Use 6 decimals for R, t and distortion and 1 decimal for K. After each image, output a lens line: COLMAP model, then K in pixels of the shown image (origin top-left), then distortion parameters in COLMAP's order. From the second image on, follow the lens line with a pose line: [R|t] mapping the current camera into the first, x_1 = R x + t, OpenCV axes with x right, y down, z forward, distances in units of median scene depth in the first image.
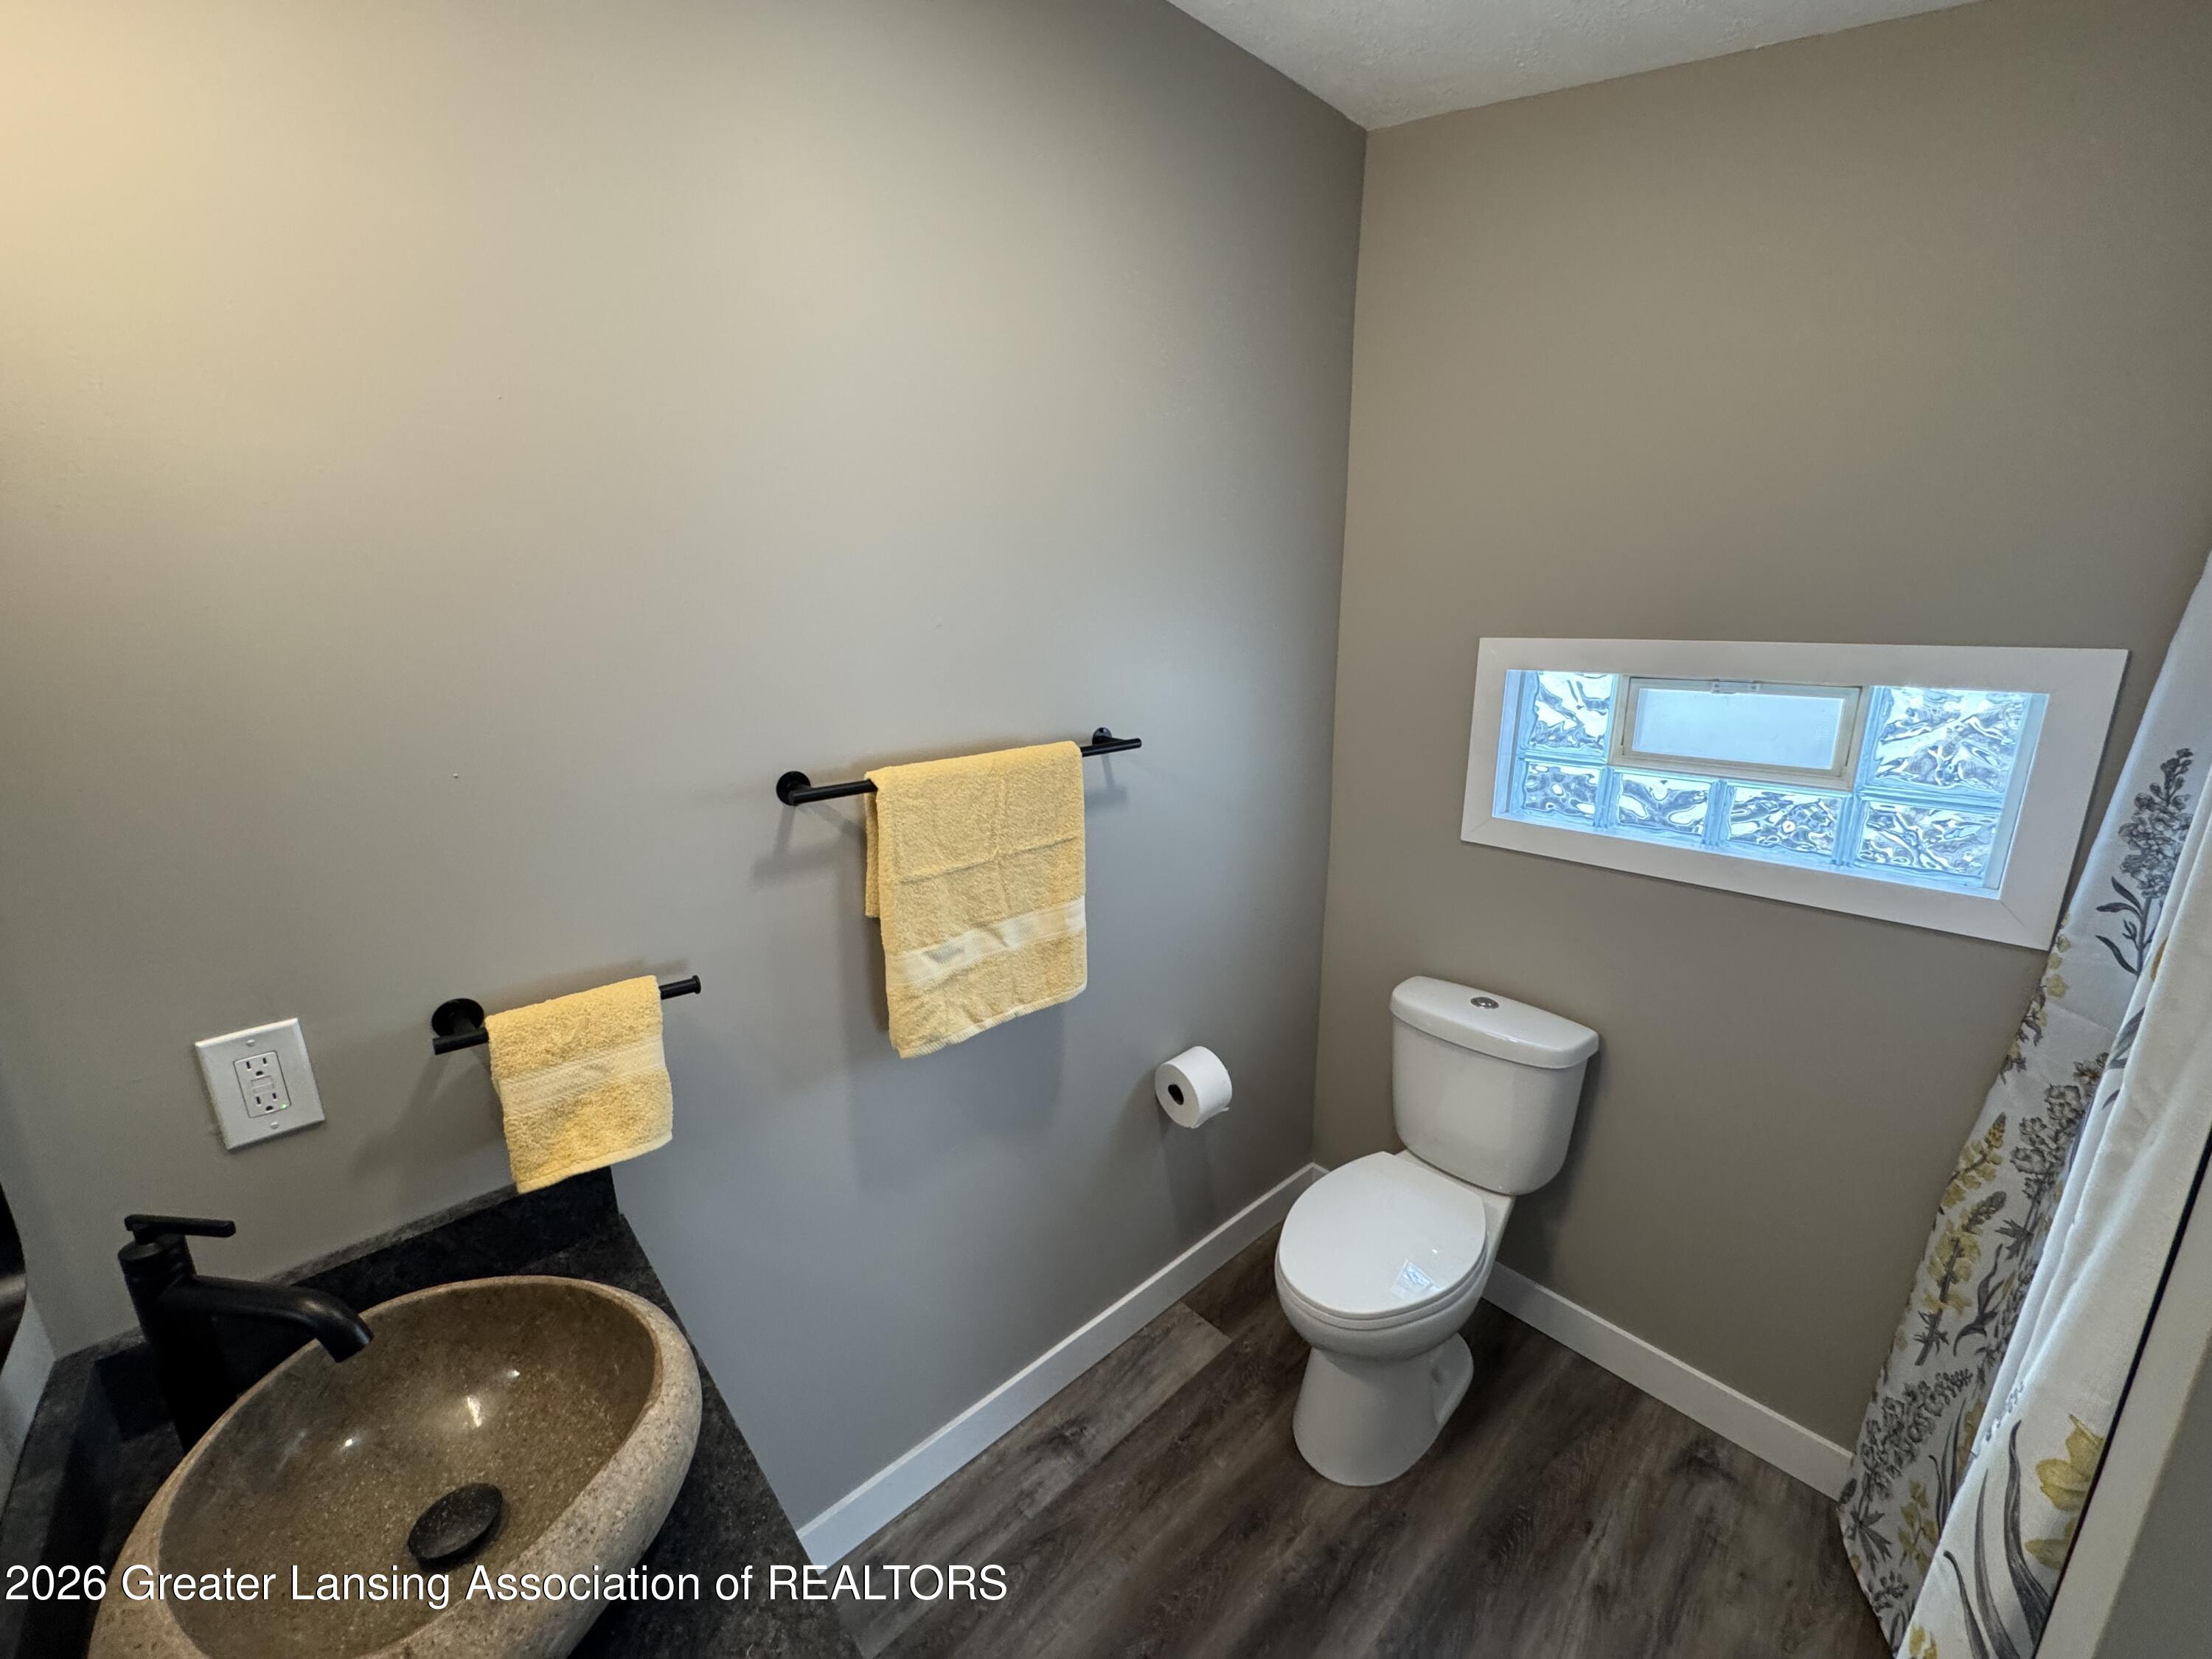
lens RADIAL K [[880.5, 0, 1114.8], [0, 880.5, 820.1], [0, 0, 1]] dist [-0.003228, -0.000425]
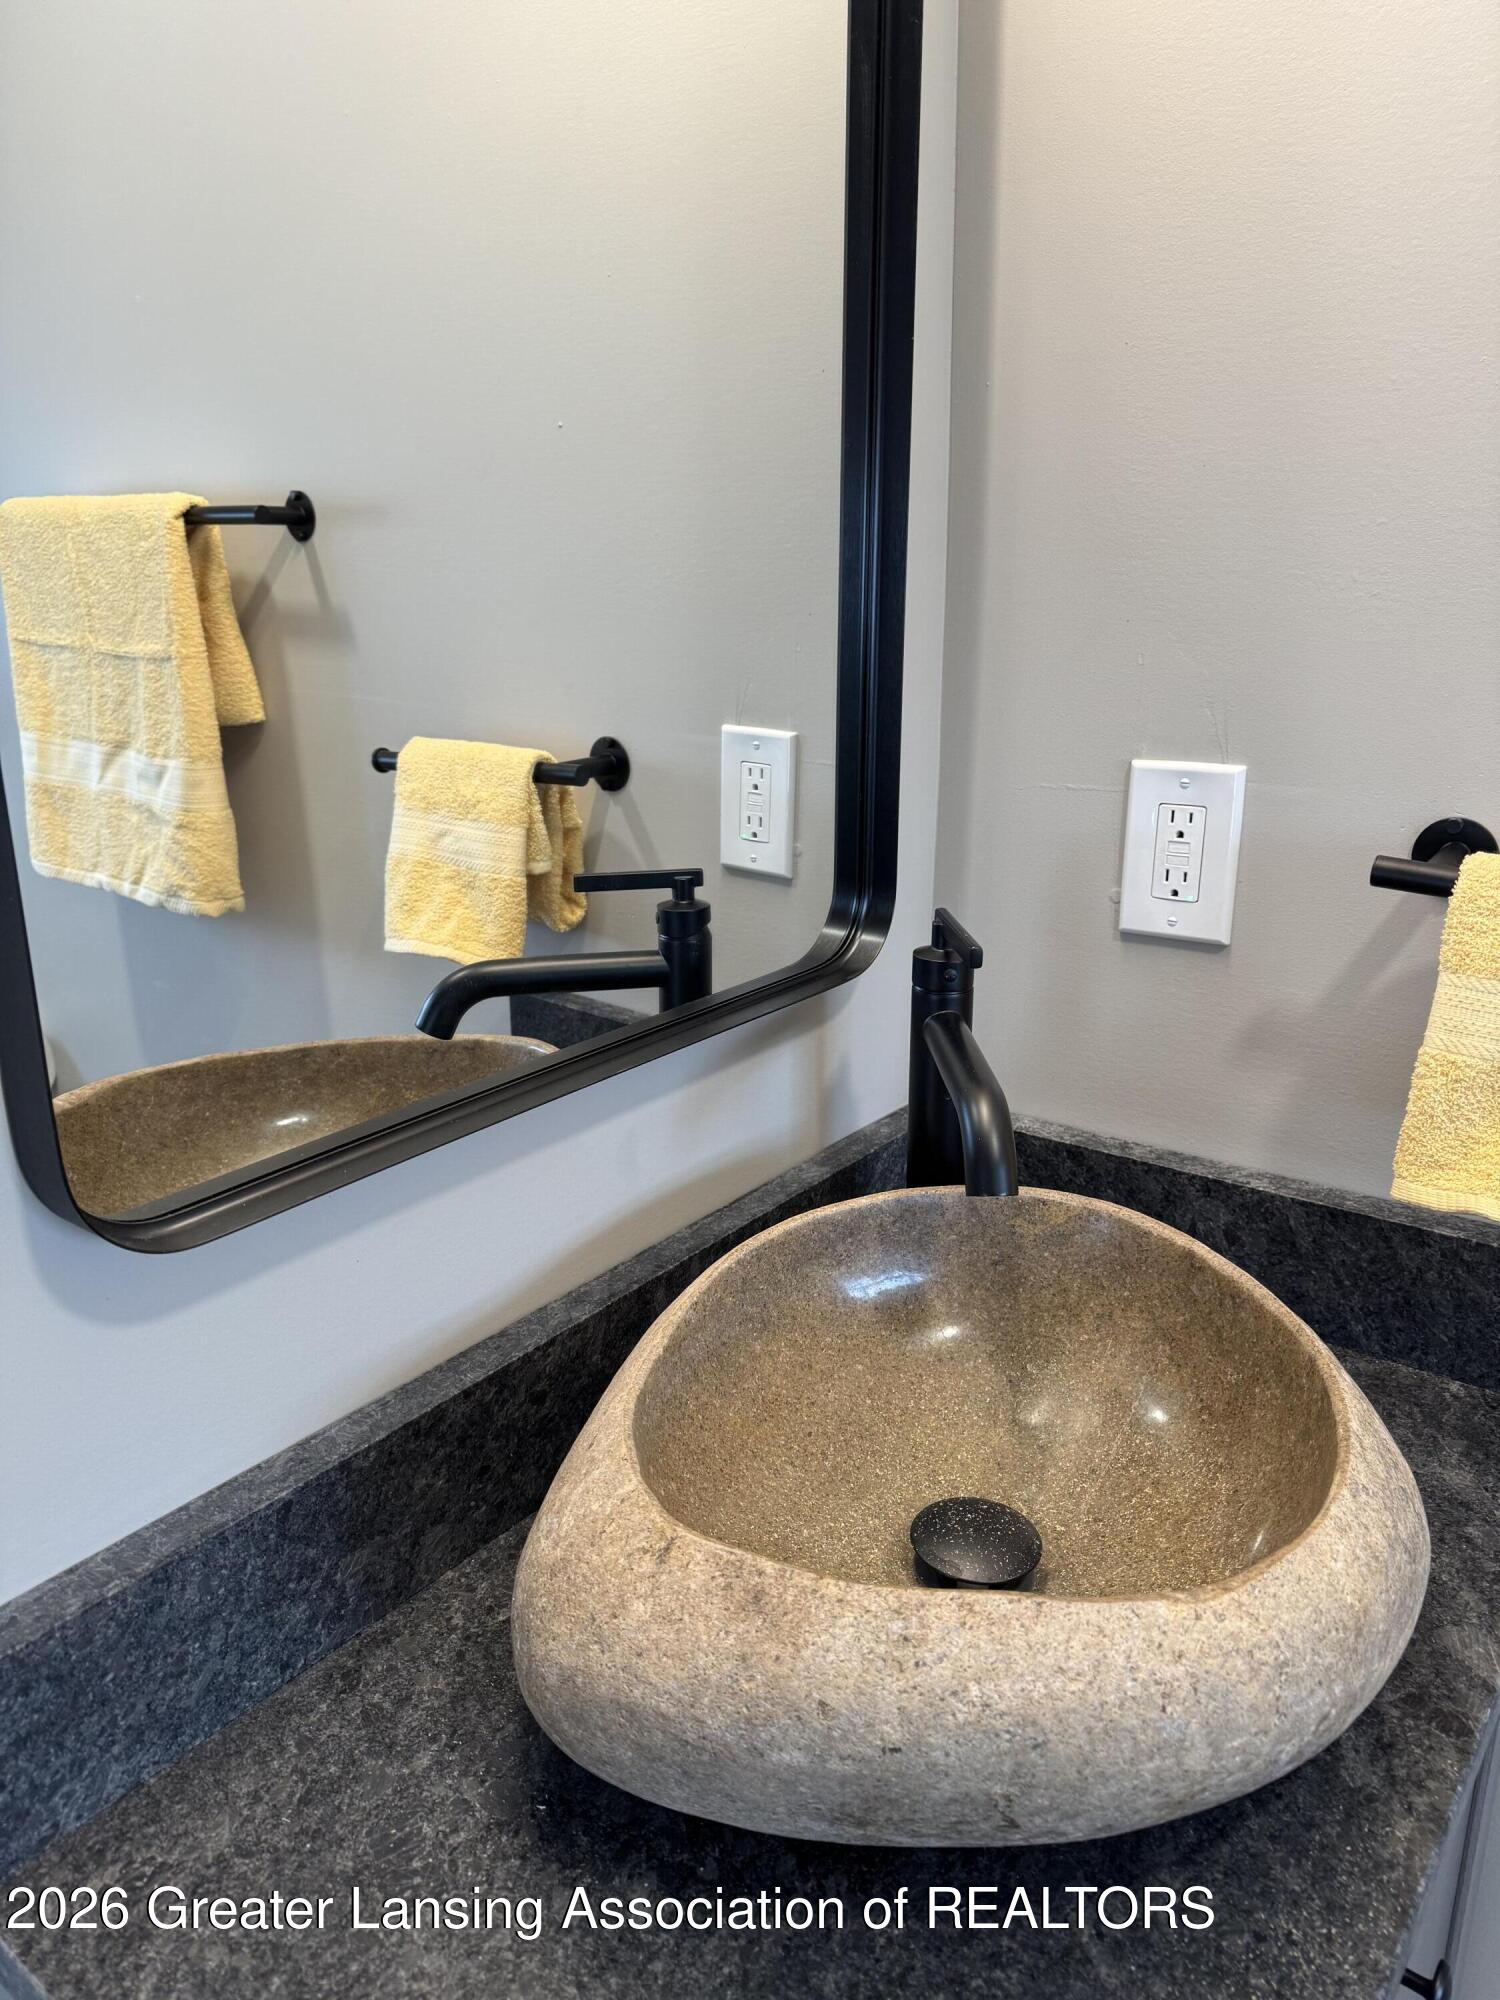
lens RADIAL K [[1426.5, 0, 751.4], [0, 1426.5, 992.5], [0, 0, 1]] dist [0.093935, -0.176097]
pose [[0.179436, 0.296177, -0.938127, 0.006046], [-0.231608, 0.939518, 0.252316, 0.139743], [0.956117, 0.172003, 0.237180, 0.316714]]
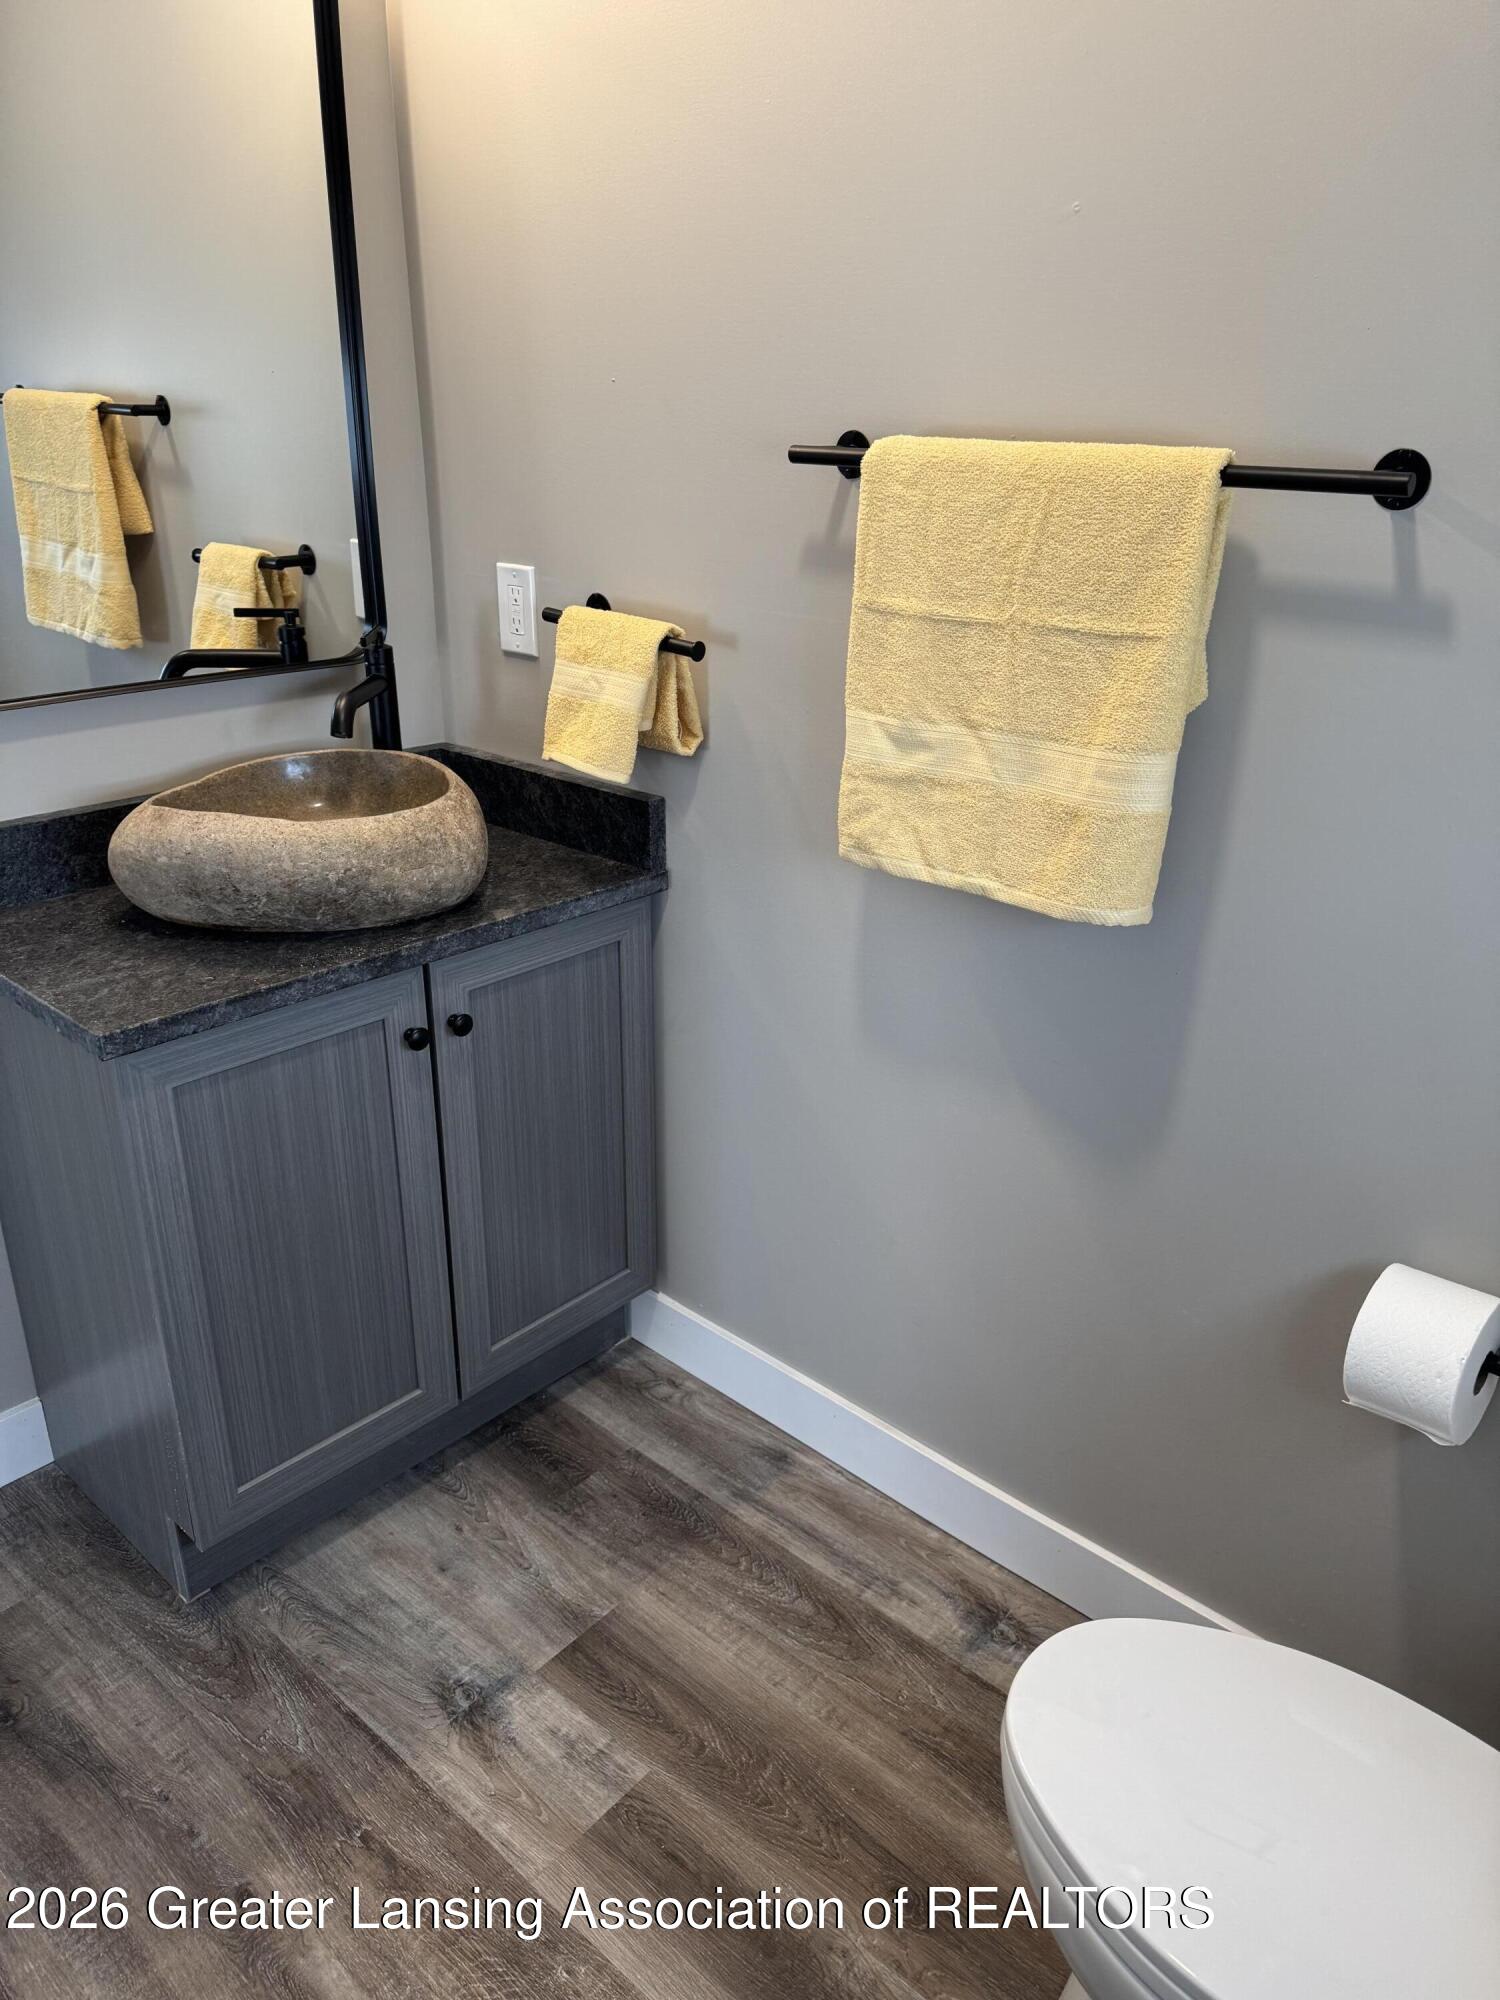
lens RADIAL K [[1401.9, 0, 745.5], [0, 1401.9, 999.4], [0, 0, 1]] dist [0.105562, -0.156005]
pose [[0.097010, 0.402347, -0.910333, 0.906278], [-0.258266, 0.893493, 0.367382, -0.040460], [0.961191, 0.199468, 0.190590, 0.723573]]
